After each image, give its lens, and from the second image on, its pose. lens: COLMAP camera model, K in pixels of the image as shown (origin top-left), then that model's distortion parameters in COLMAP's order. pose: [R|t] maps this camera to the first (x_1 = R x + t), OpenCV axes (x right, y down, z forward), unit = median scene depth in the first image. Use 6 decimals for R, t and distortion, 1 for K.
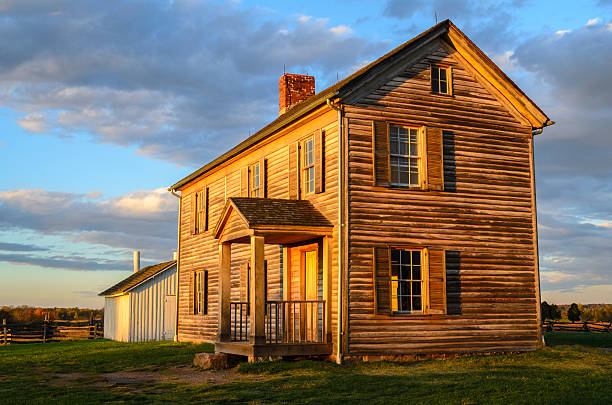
lens RADIAL K [[738.3, 0, 306.0], [0, 738.3, 202.5], [0, 0, 1]] dist [0.004784, -0.007209]
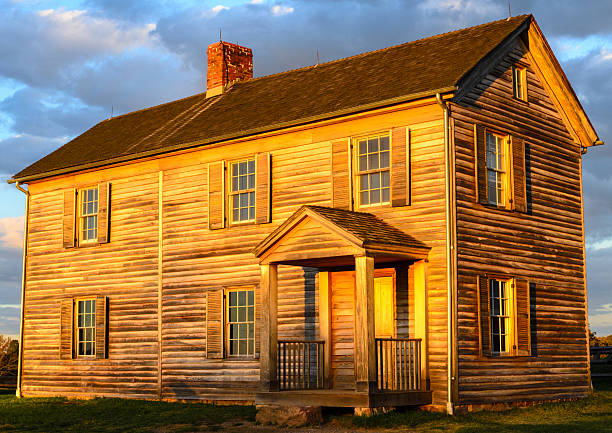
lens RADIAL K [[997.9, 0, 306.0], [0, 997.9, 216.5], [0, 0, 1]] dist [-0.045017, -0.030966]
pose [[0.917831, 0.057616, 0.392767, -0.502412], [-0.058252, 0.998249, -0.010312, 0.015495], [-0.392673, -0.013415, 0.919580, 0.034680]]
